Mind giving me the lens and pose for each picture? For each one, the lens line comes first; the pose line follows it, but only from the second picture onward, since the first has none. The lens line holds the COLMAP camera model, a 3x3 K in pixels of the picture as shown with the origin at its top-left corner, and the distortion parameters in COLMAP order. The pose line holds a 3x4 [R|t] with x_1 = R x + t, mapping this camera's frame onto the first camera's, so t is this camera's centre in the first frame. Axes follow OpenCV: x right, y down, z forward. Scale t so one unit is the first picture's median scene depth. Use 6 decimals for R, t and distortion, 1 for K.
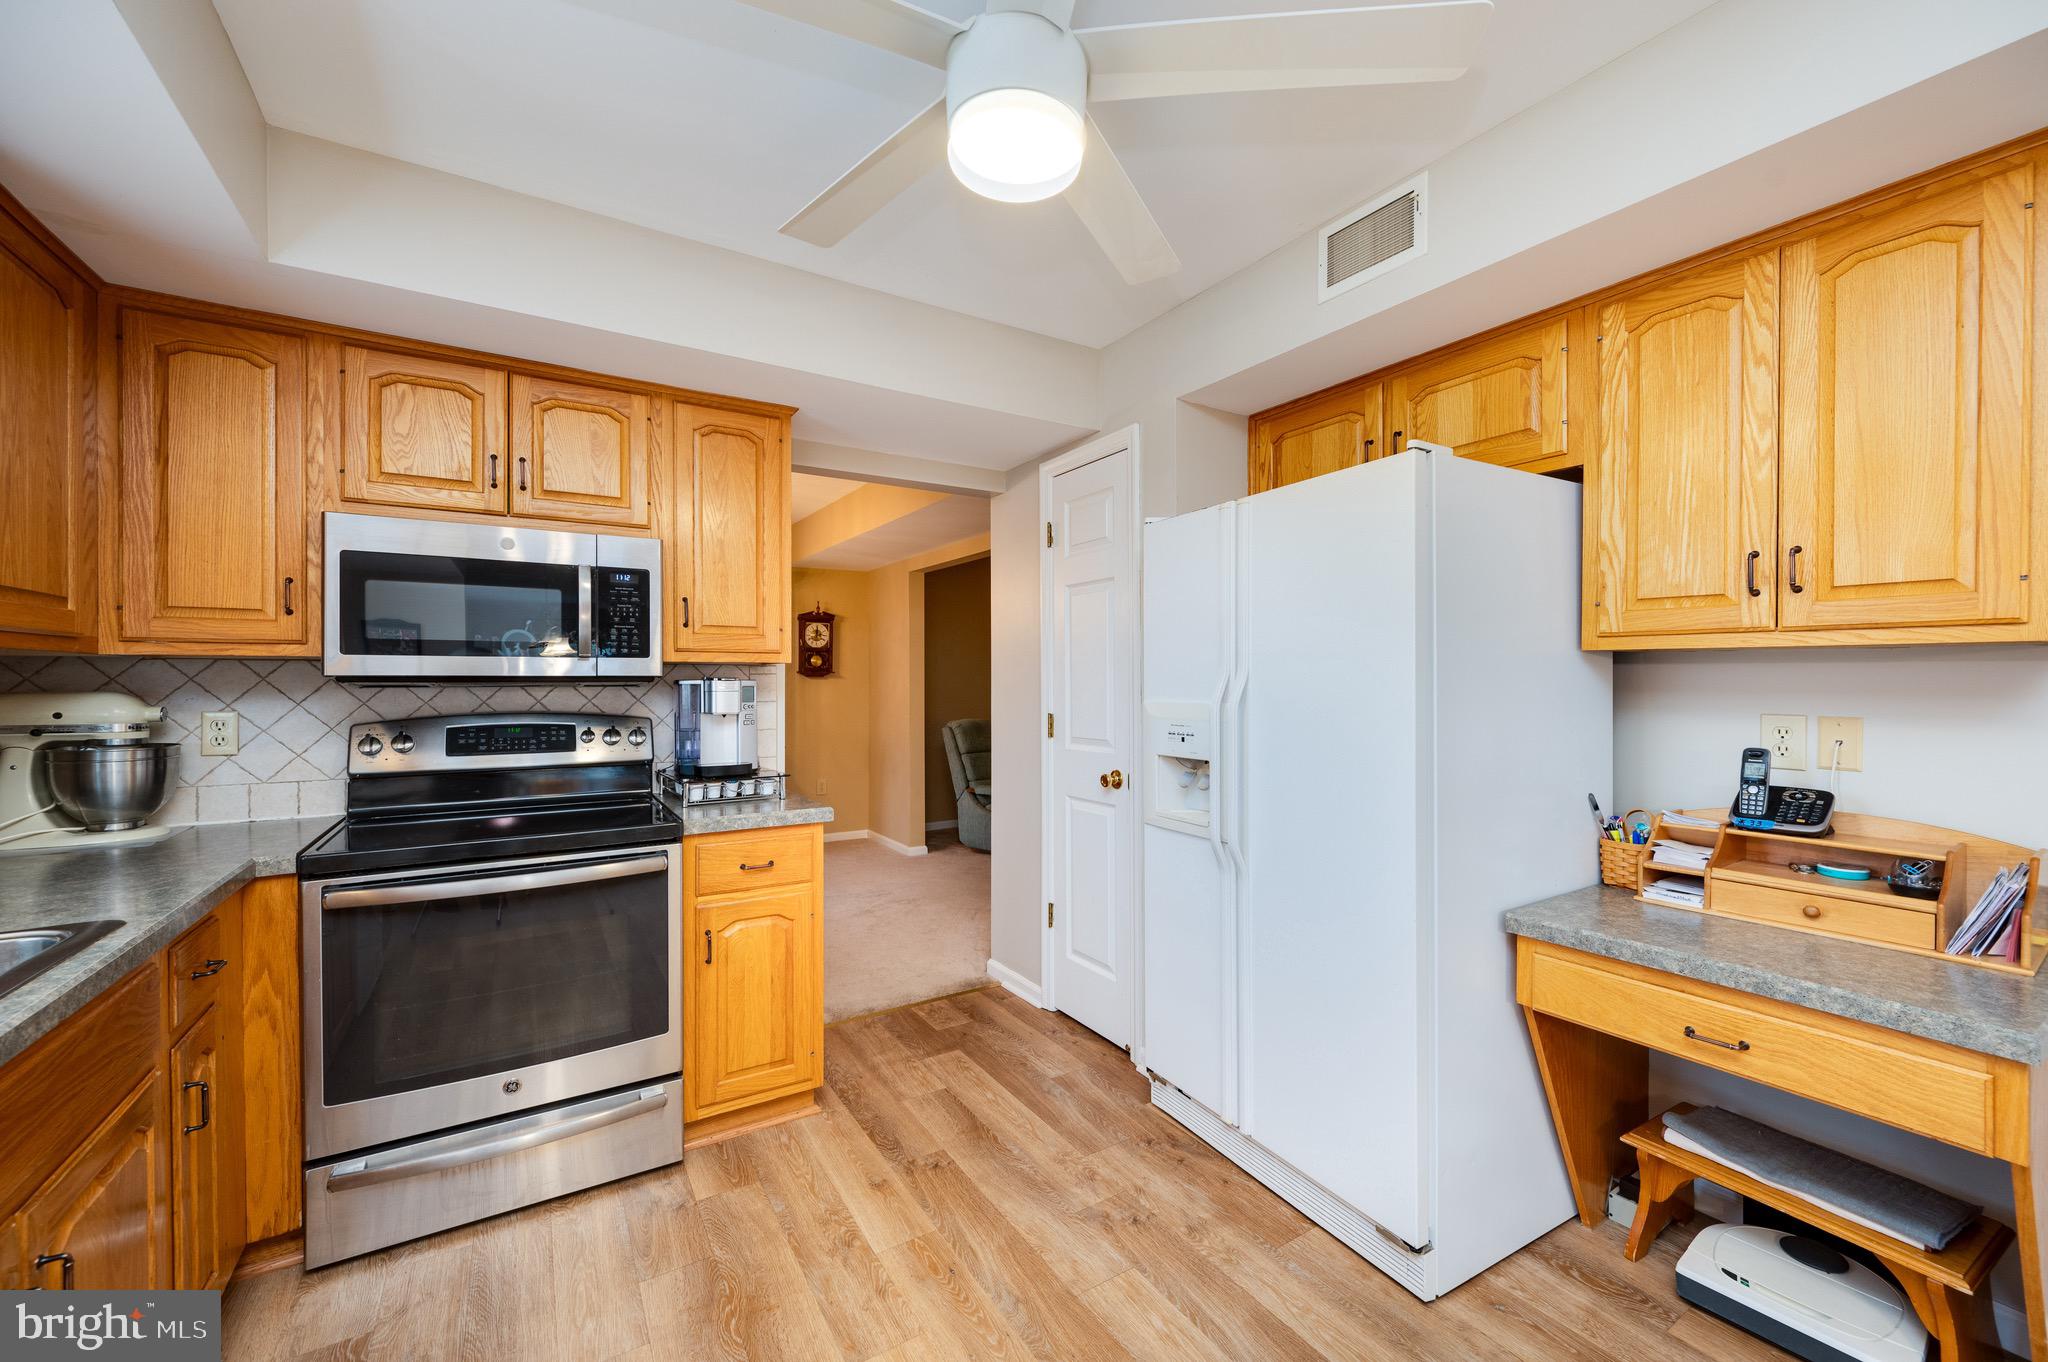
lens RADIAL K [[787.6, 0, 1024.0], [0, 787.6, 681.0], [0, 0, 1]] dist [-0.001390, -0.000111]
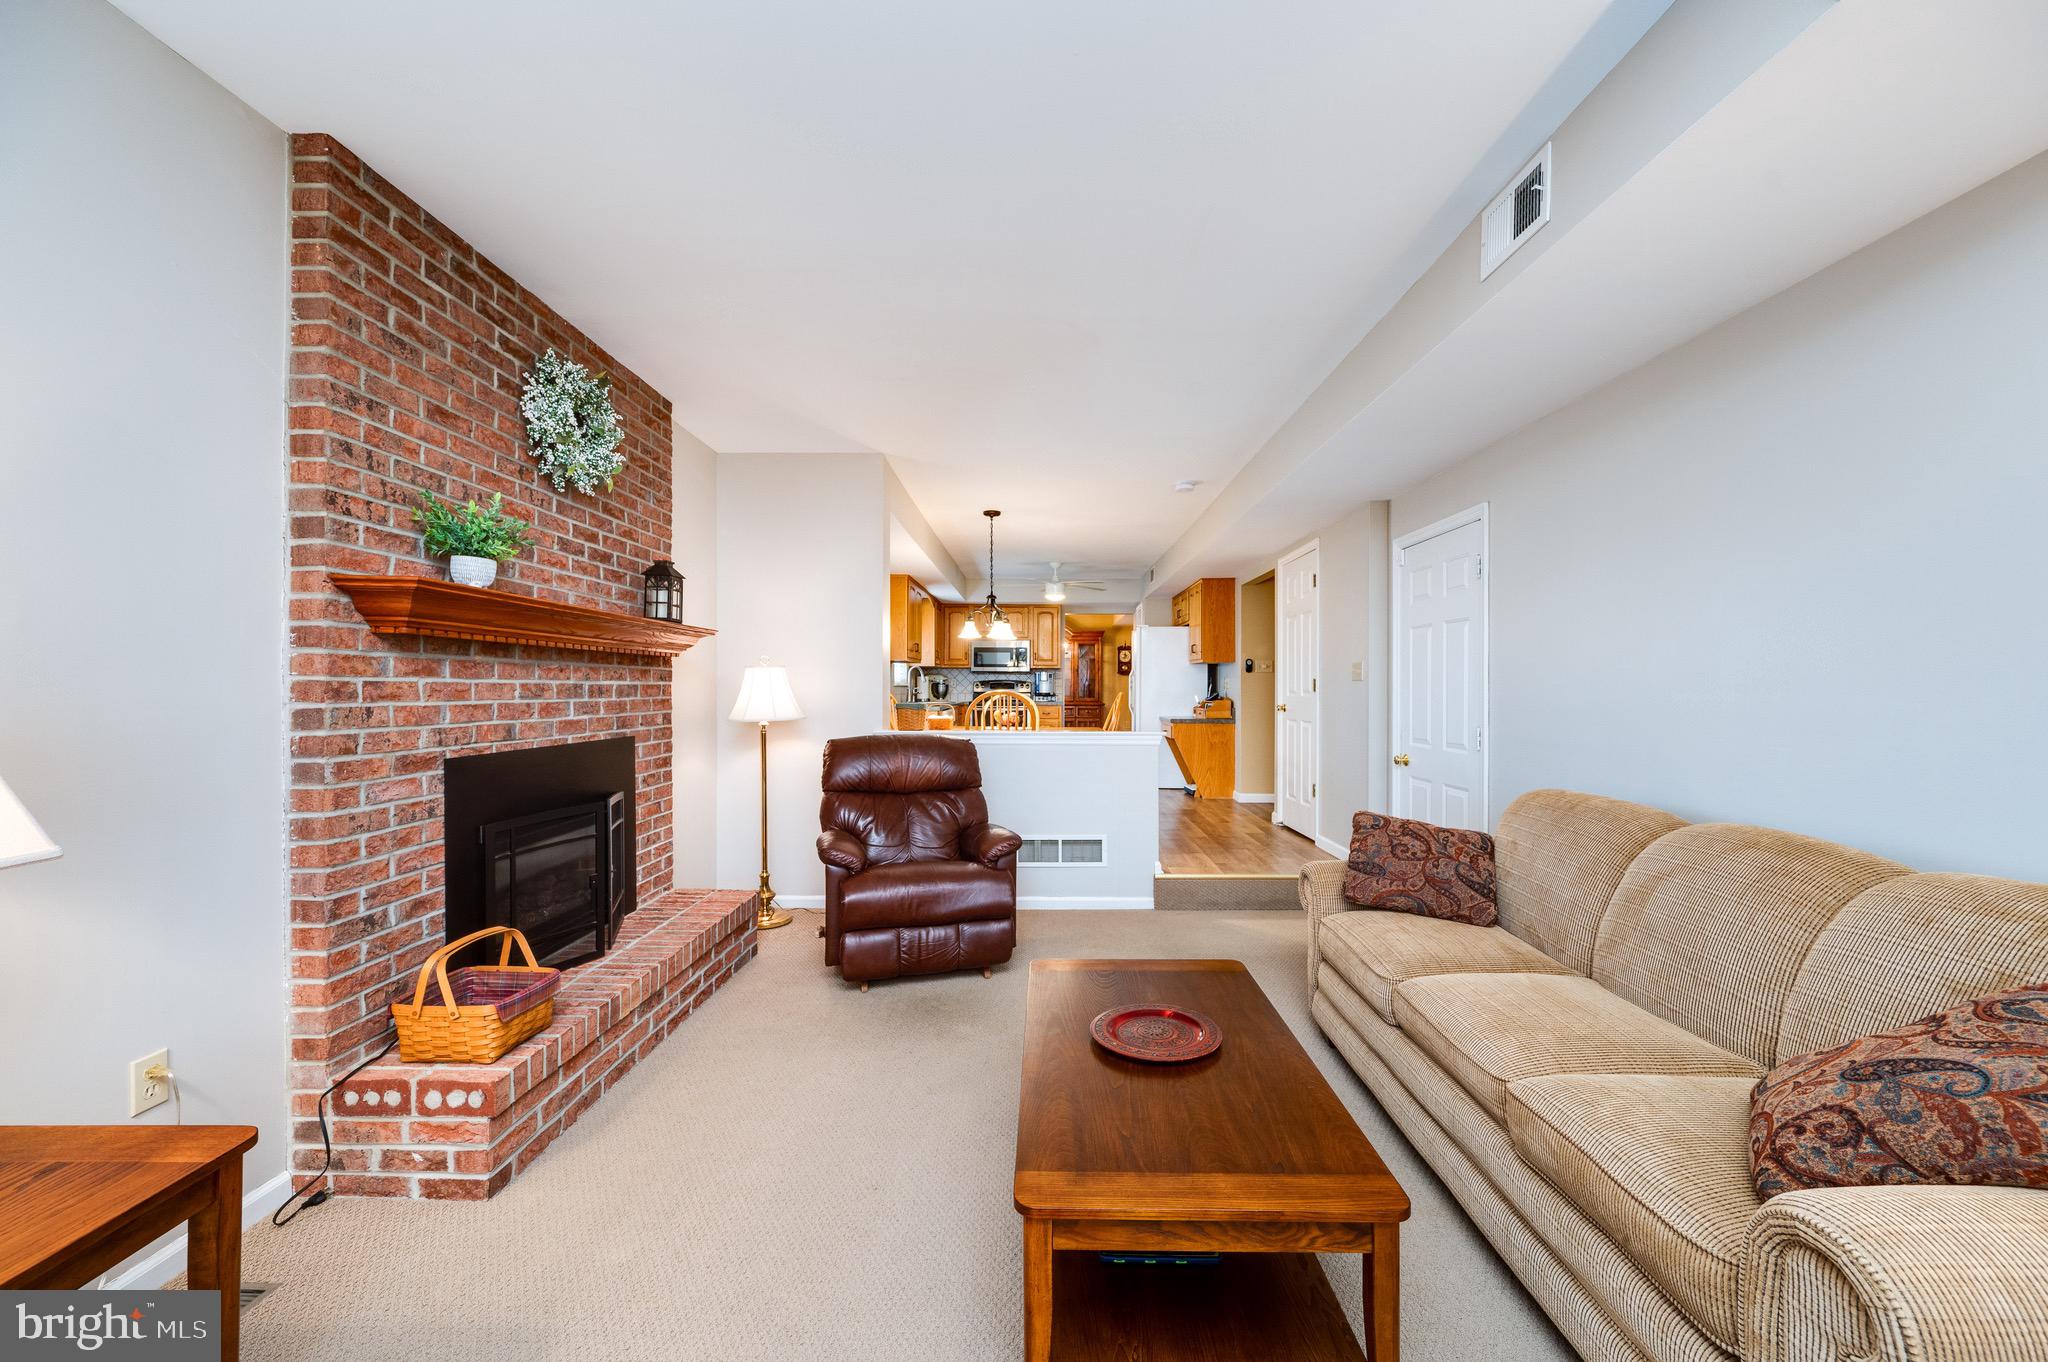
lens RADIAL K [[807.1, 0, 1028.6], [0, 807.1, 687.1], [0, 0, 1]] dist [-0.002628, 0.000337]
pose [[0.832572, 0.002735, -0.553911, 2.247634], [-0.003695, 0.999993, -0.000617, 0.093378], [0.553905, 0.002560, 0.832576, -3.043880]]
